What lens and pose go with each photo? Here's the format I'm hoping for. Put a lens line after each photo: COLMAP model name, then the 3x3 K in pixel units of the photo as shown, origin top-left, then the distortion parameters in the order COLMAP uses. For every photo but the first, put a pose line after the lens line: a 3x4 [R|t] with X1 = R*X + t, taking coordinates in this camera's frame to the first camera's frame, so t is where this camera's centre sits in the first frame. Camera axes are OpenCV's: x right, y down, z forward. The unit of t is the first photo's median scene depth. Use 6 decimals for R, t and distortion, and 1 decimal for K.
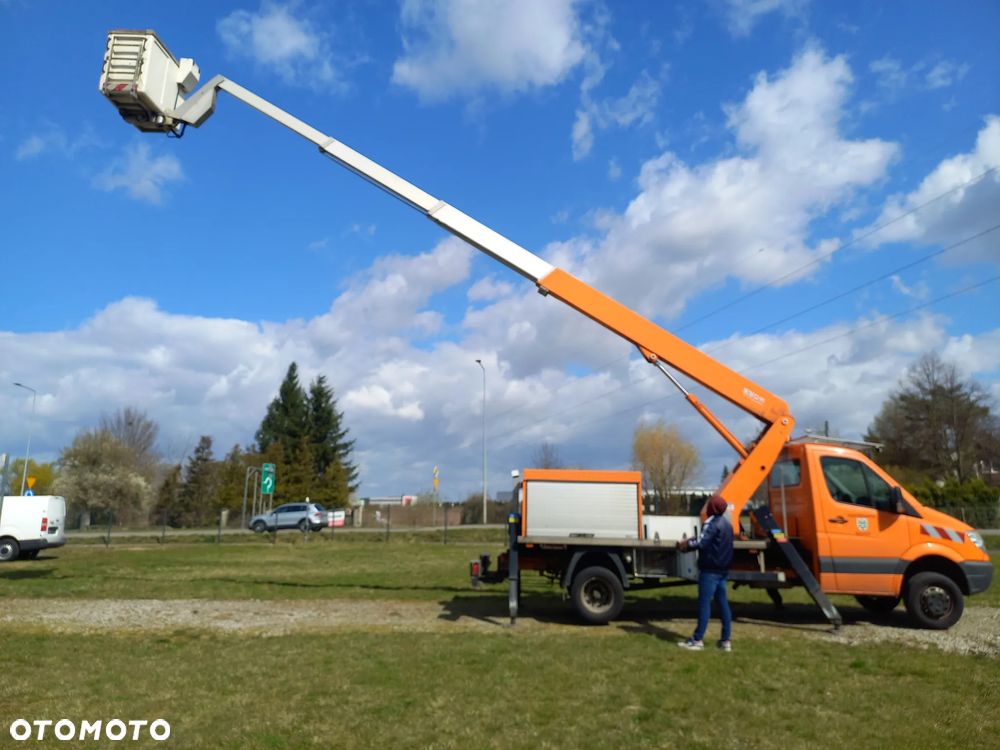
lens RADIAL K [[735.4, 0, 498.1], [0, 735.4, 334.2], [0, 0, 1]] dist [0.057144, -0.049897]
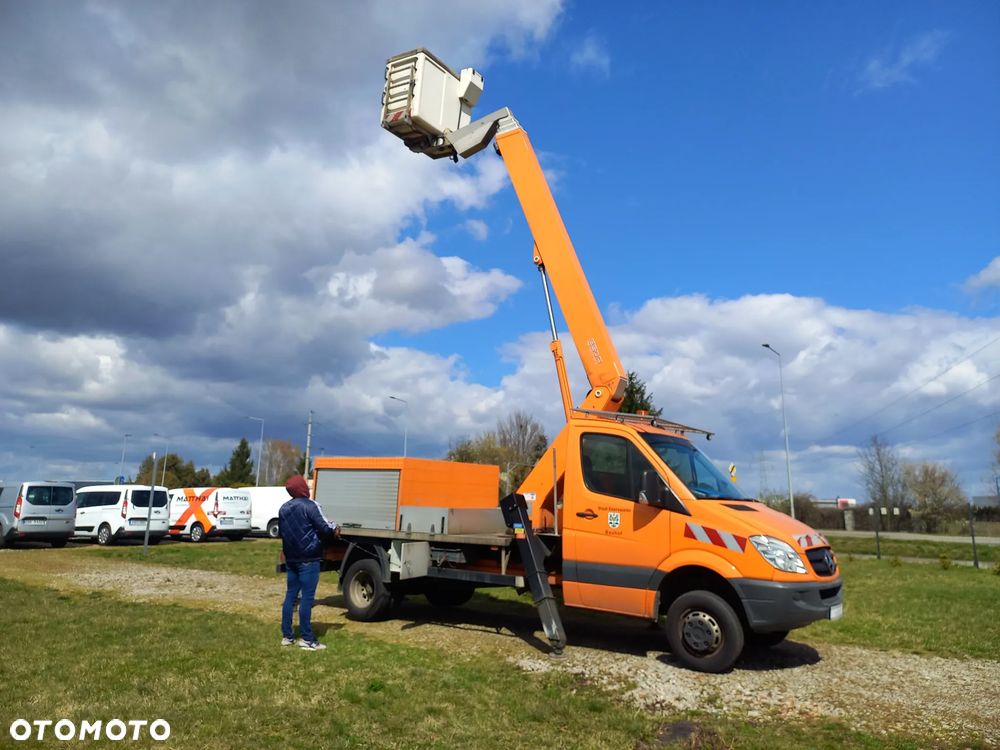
lens RADIAL K [[751.0, 0, 505.8], [0, 751.0, 329.7], [0, 0, 1]] dist [0.066269, -0.049842]
pose [[0.832191, -0.107501, -0.543969, 0.211508], [0.106528, 0.993748, -0.033415, 0.018666], [0.544160, -0.030140, 0.838440, 0.073828]]
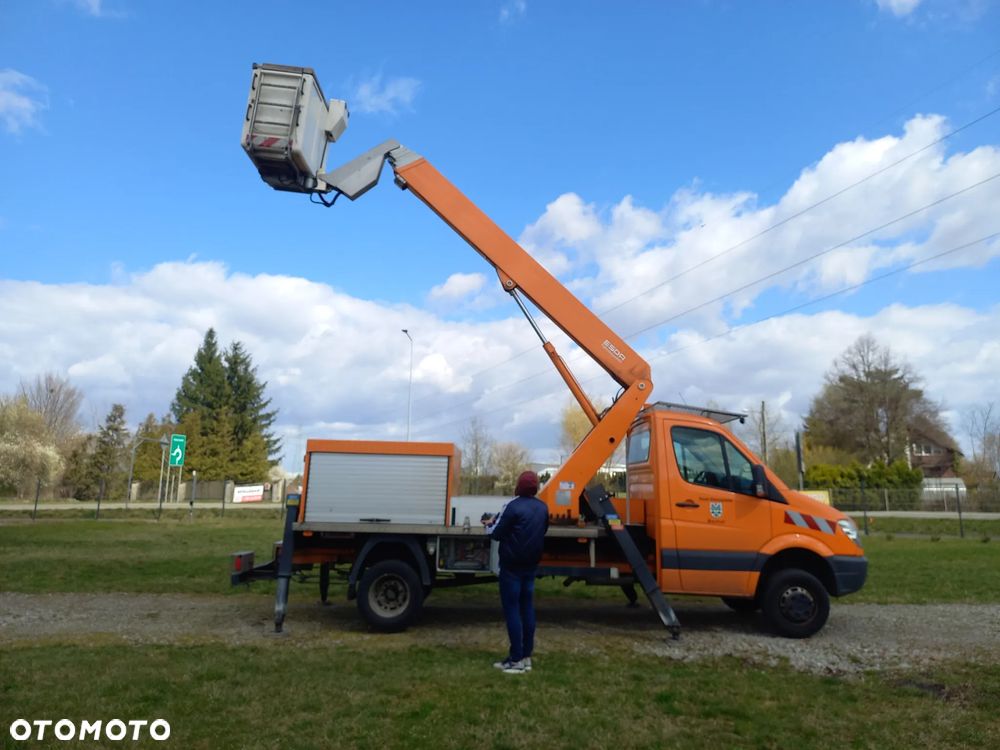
lens RADIAL K [[735.4, 0, 498.1], [0, 735.4, 334.2], [0, 0, 1]] dist [0.057144, -0.049897]
pose [[0.998202, 0.024155, 0.054854, 0.049998], [-0.025837, 0.999211, 0.030154, 0.010657], [-0.054082, -0.031517, 0.998039, 0.050473]]
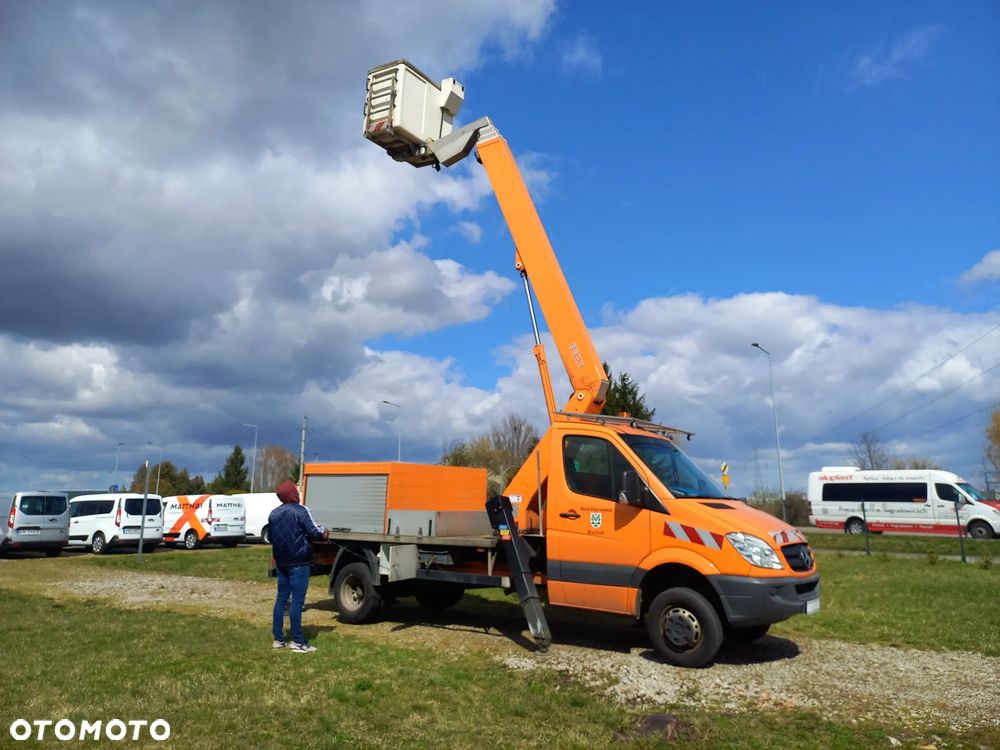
lens RADIAL K [[752.8, 0, 501.0], [0, 752.8, 334.8], [0, 0, 1]] dist [0.071193, -0.052255]
pose [[0.831637, -0.118132, -0.542610, 0.216760], [0.121751, 0.992125, -0.029394, 0.018211], [0.541809, -0.041618, 0.839471, 0.071662]]
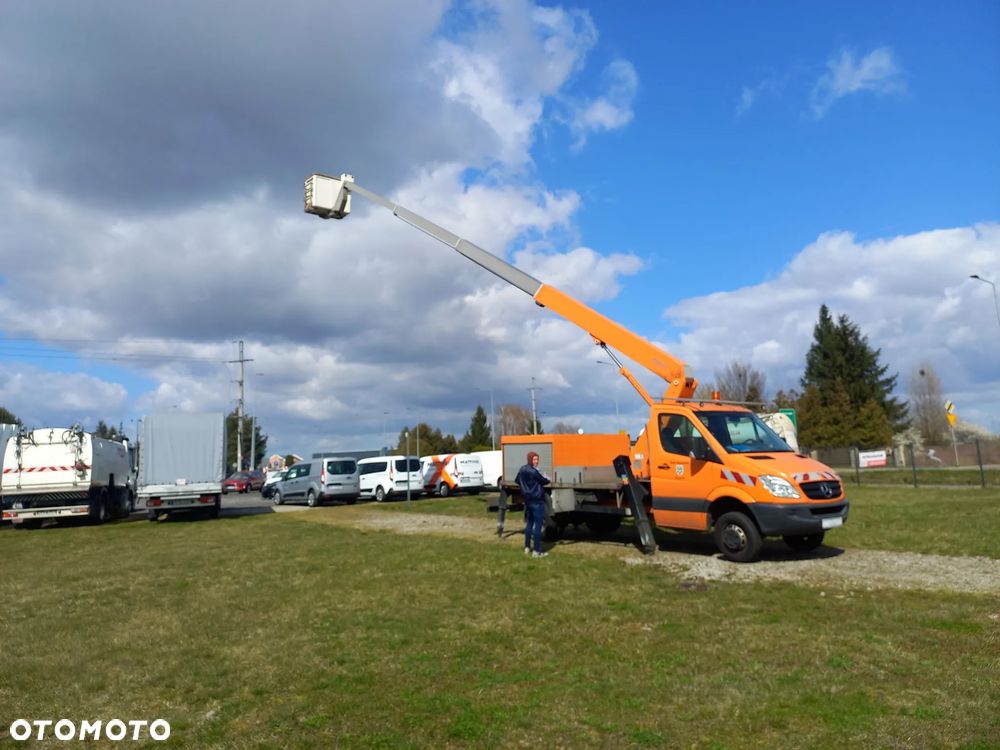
lens RADIAL K [[749.8, 0, 501.2], [0, 749.8, 335.4], [0, 0, 1]] dist [0.091200, -0.082428]
pose [[0.623482, -0.148379, -0.767629, 0.317313], [0.214242, 0.976669, -0.014774, 0.001184], [0.751911, -0.155247, 0.640724, 0.014049]]
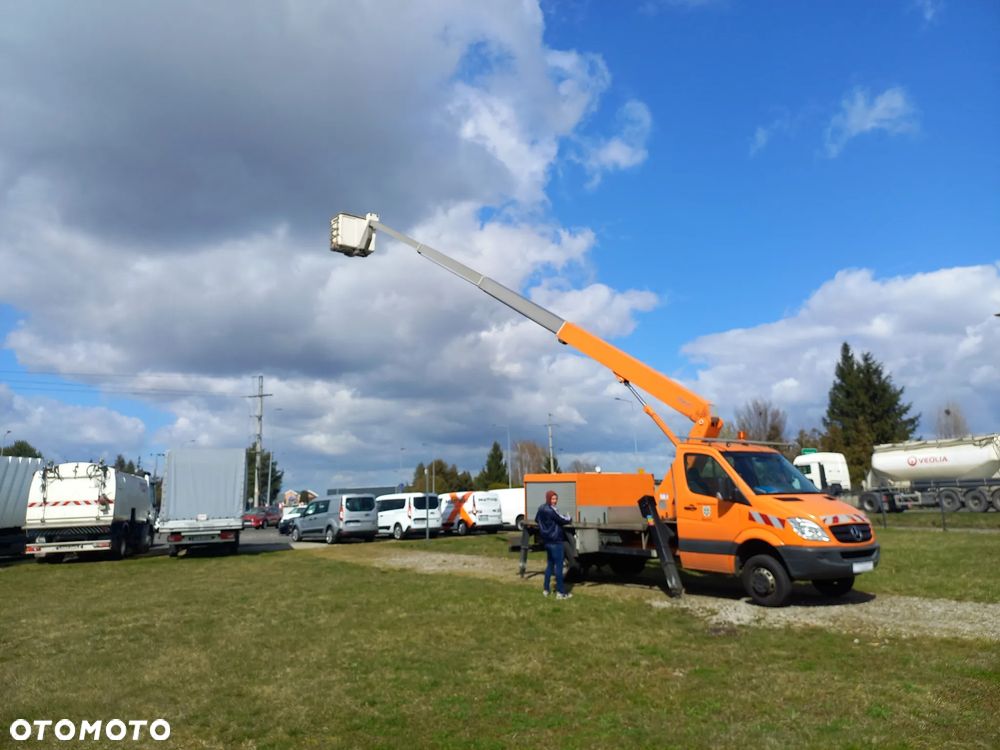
lens RADIAL K [[752.8, 0, 501.0], [0, 752.8, 334.8], [0, 0, 1]] dist [0.071193, -0.052255]
pose [[0.607731, -0.182052, -0.772994, 0.317500], [0.208036, 0.975873, -0.066274, -0.000553], [0.766410, -0.120533, 0.630942, 0.009544]]
